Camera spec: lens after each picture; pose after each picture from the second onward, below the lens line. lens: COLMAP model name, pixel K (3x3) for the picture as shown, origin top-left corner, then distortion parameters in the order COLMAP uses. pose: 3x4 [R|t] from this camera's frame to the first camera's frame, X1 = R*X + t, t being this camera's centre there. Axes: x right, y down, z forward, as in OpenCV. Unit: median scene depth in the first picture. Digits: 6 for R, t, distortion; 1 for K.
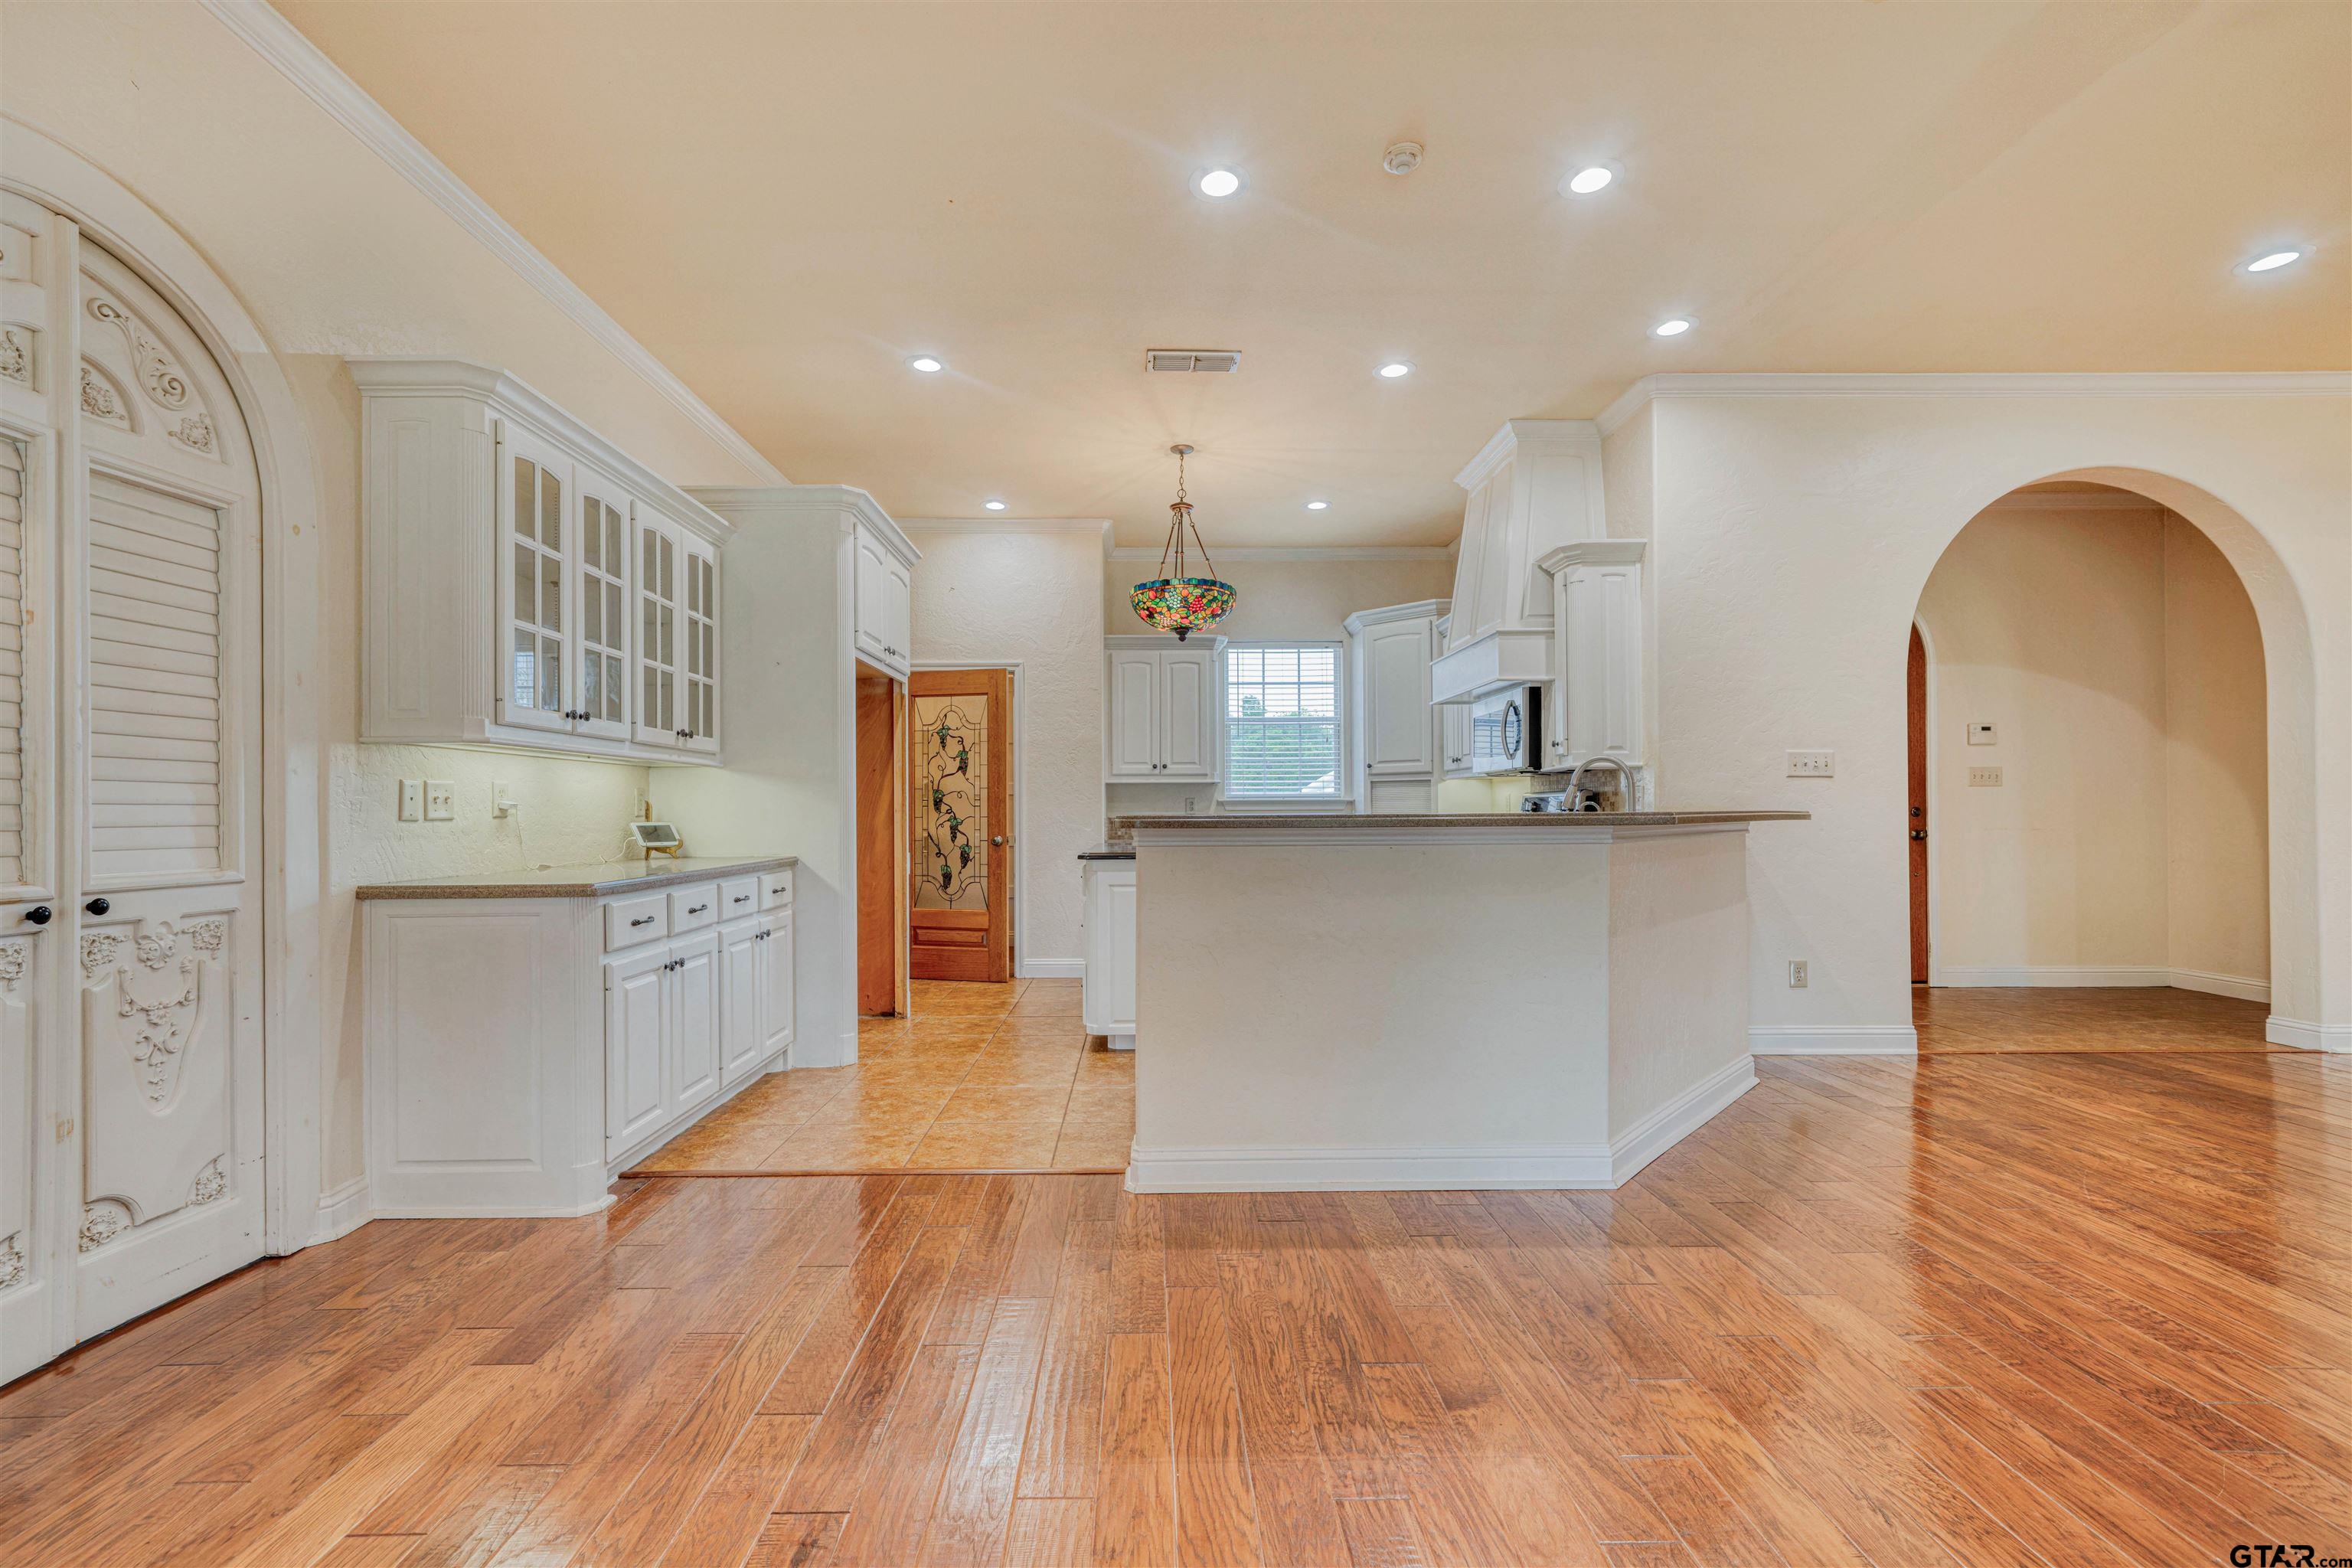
lens RADIAL K [[977.4, 0, 1169.1], [0, 977.4, 802.3], [0, 0, 1]] dist [0.004510, 0.000247]
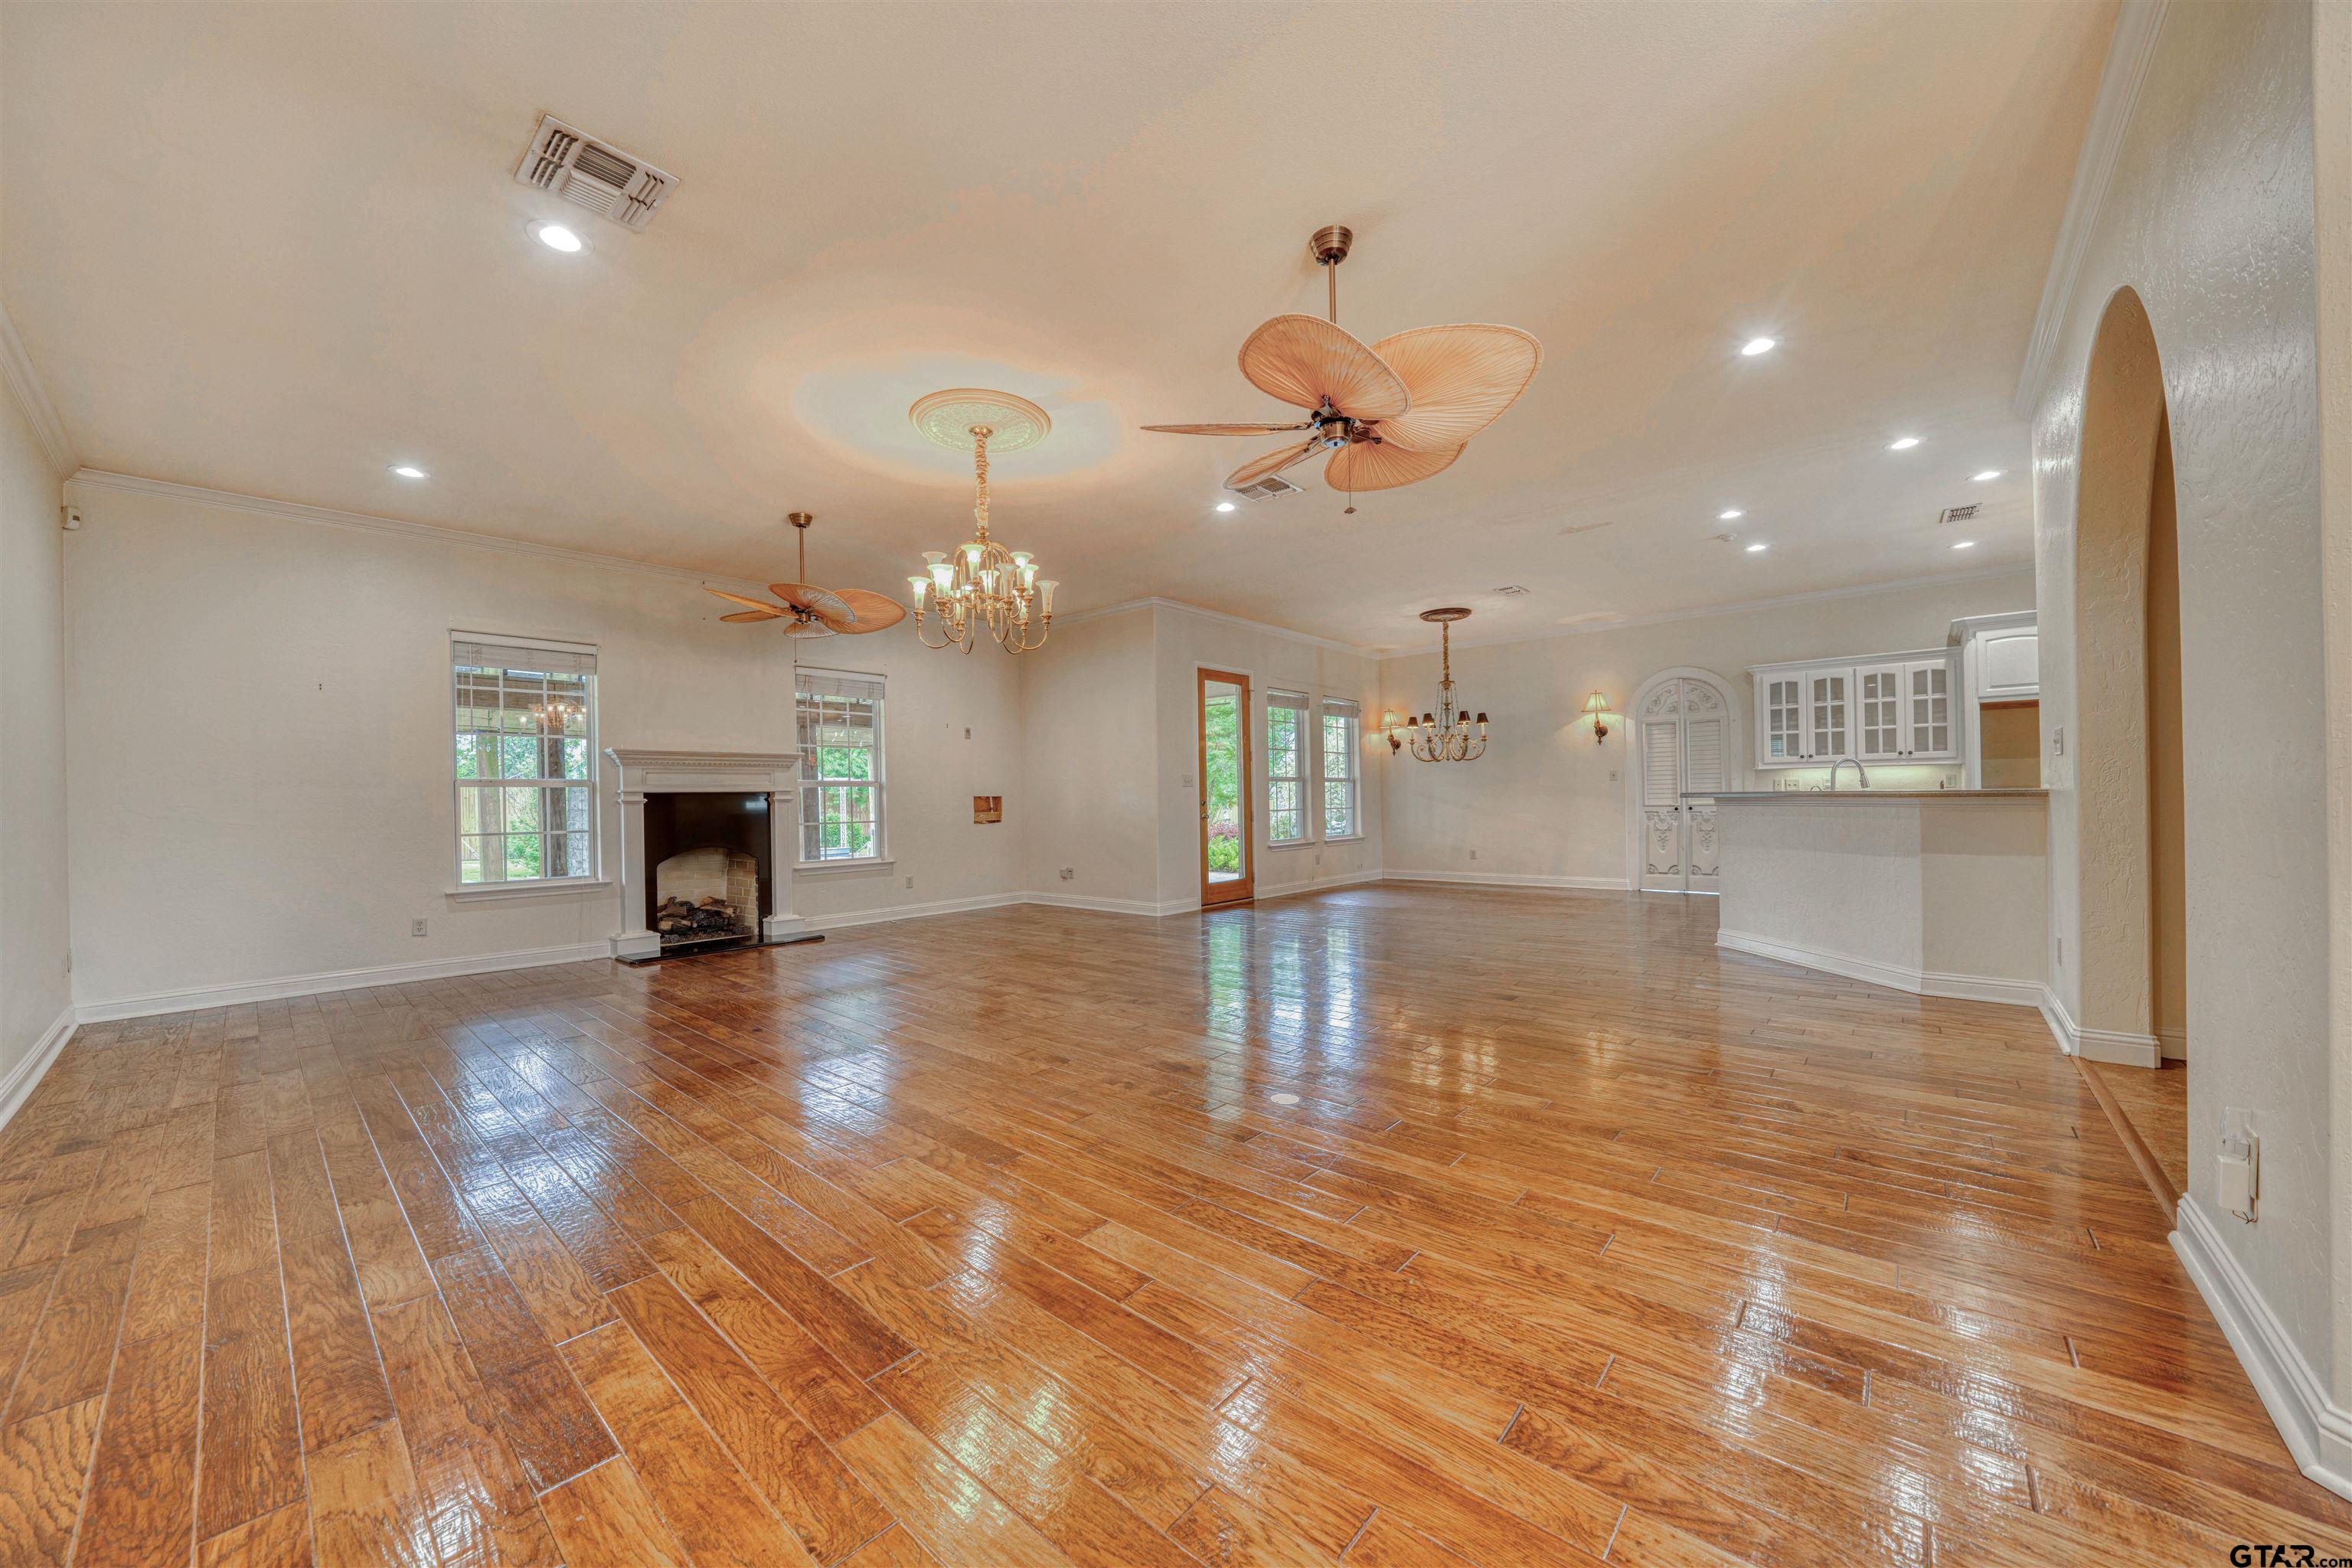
lens RADIAL K [[858.8, 0, 1156.0], [0, 858.8, 798.4], [0, 0, 1]] dist [-0.014087, 0.000590]
pose [[-0.668426, 0.017075, -0.743583, 1.678356], [0.028524, 0.999590, -0.002687, -0.005249], [0.743232, -0.023006, -0.668638, 0.785994]]
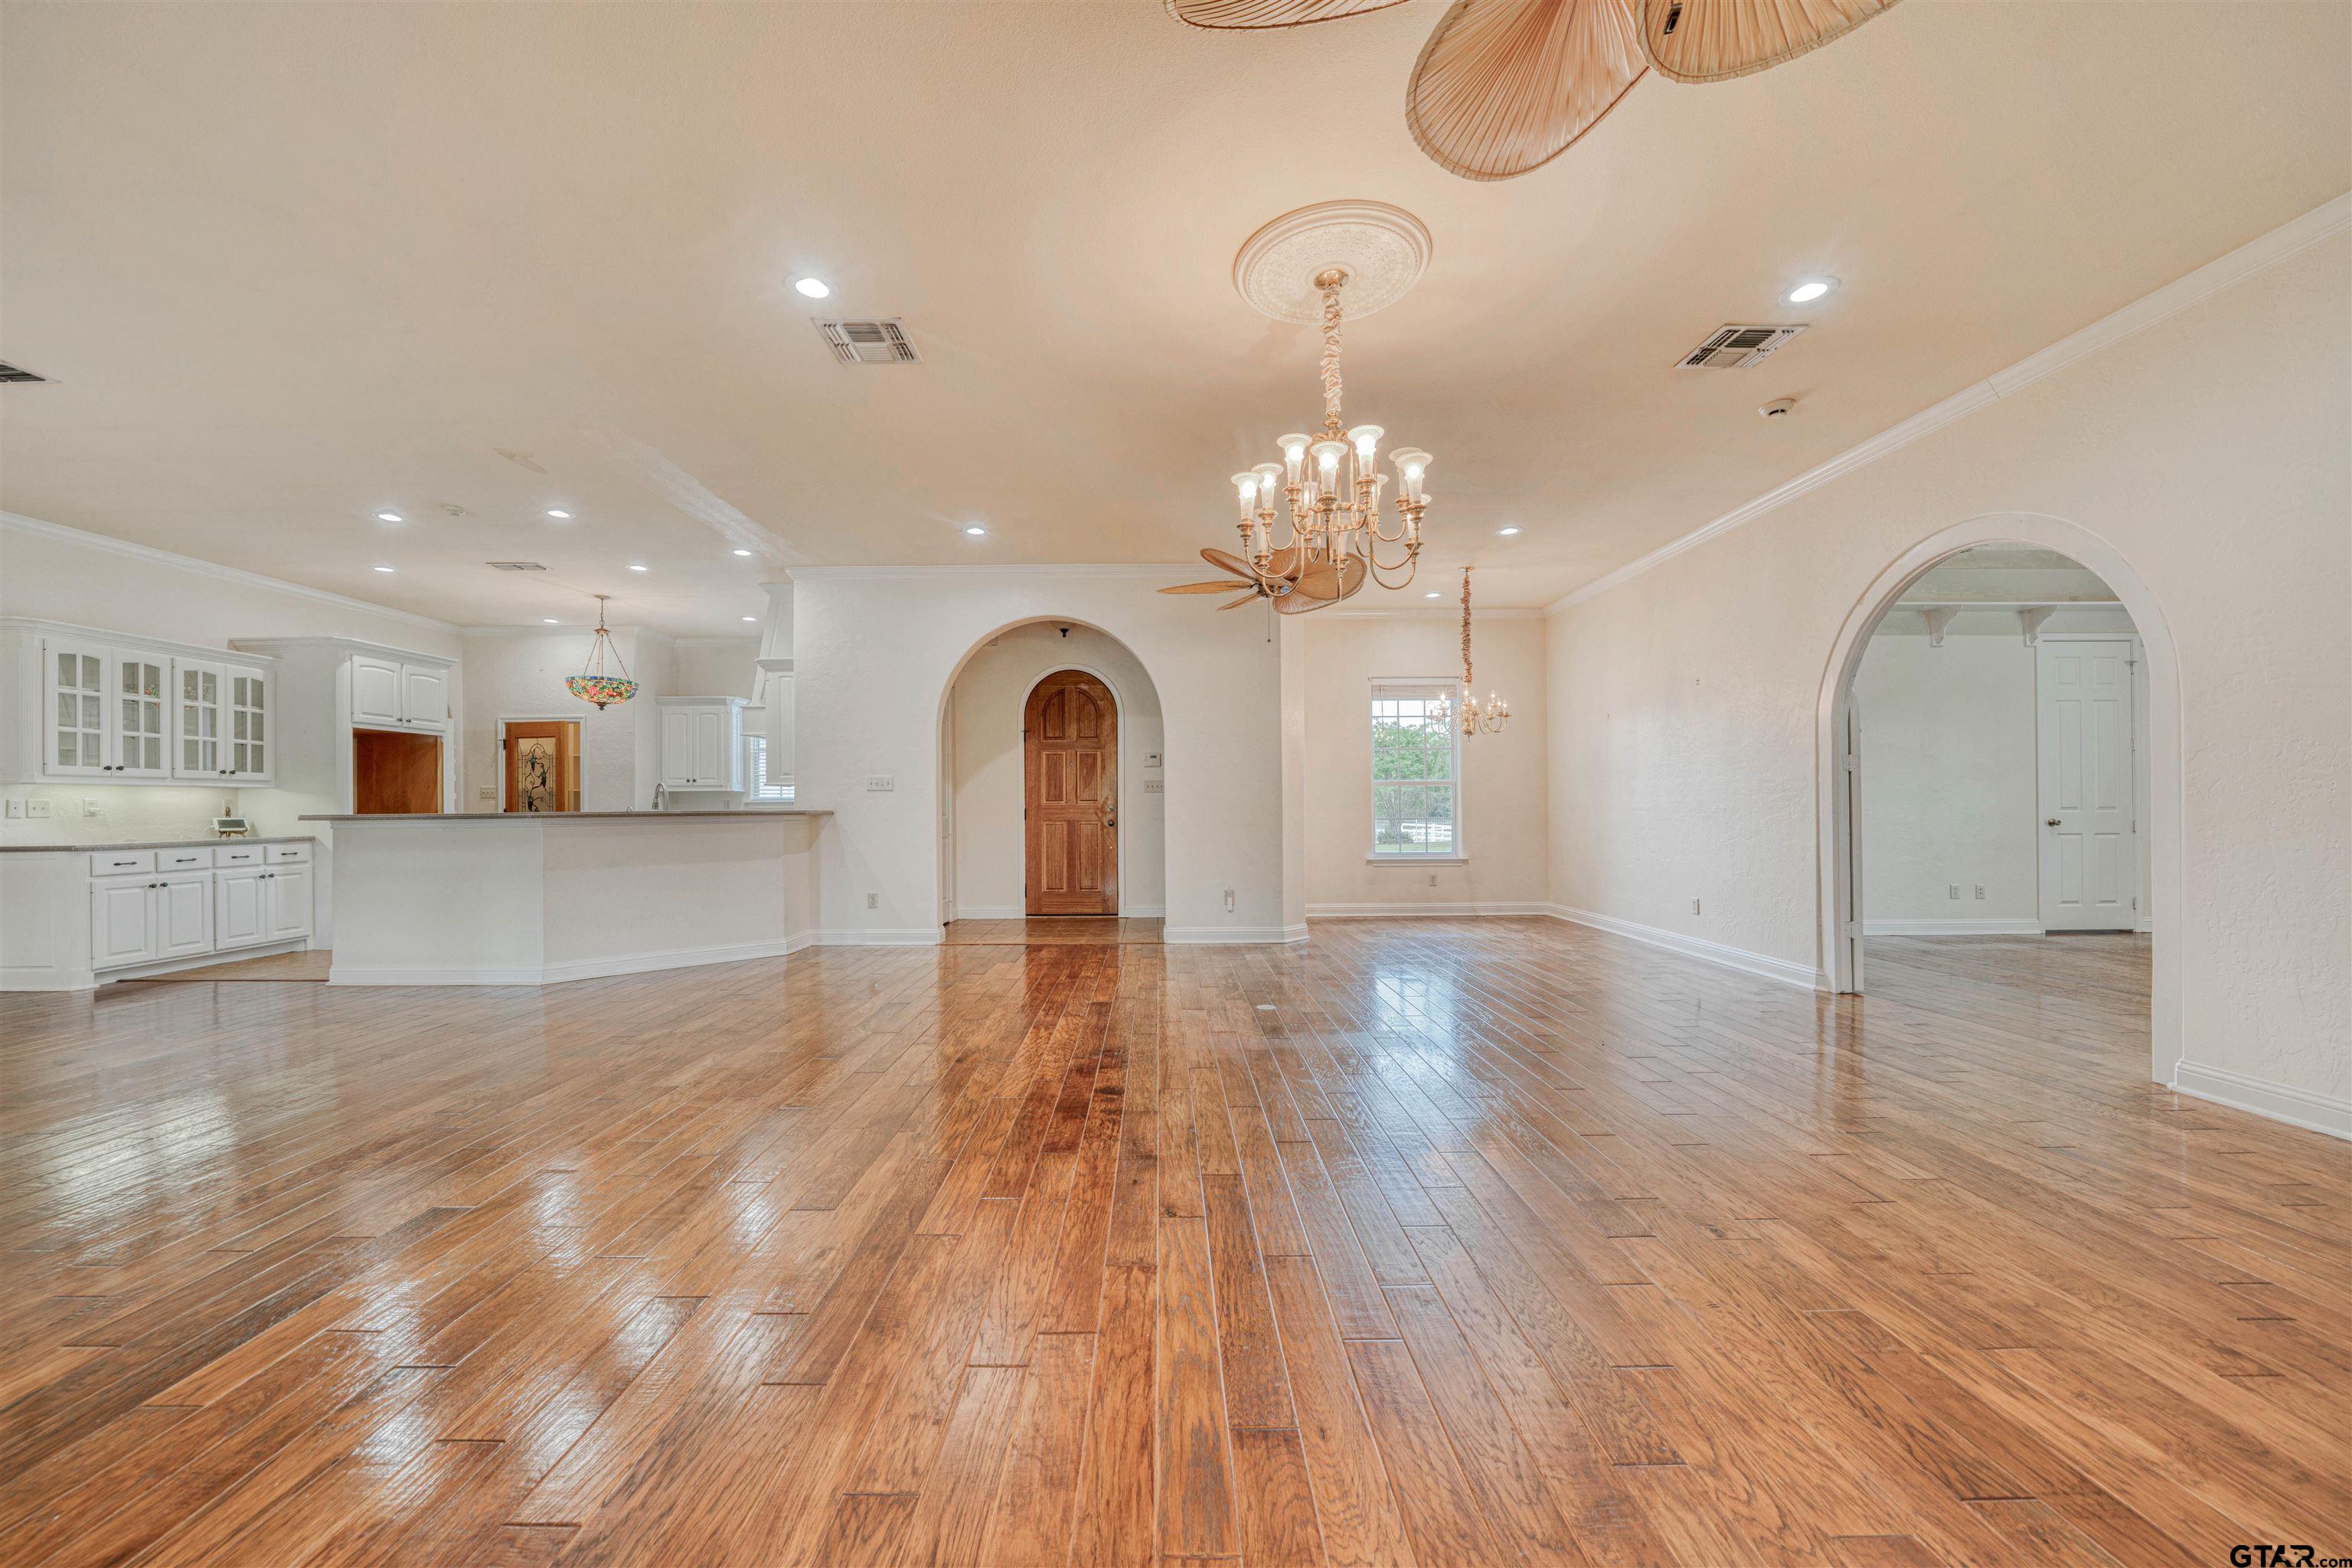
lens RADIAL K [[858.8, 0, 1156.6], [0, 858.8, 800.3], [0, 0, 1]] dist [-0.014087, 0.000590]
pose [[0.999964, -0.002597, -0.008091, 1.040107], [0.002629, 0.999988, 0.004050, -0.012097], [0.008080, -0.004071, 0.999959, -0.500053]]
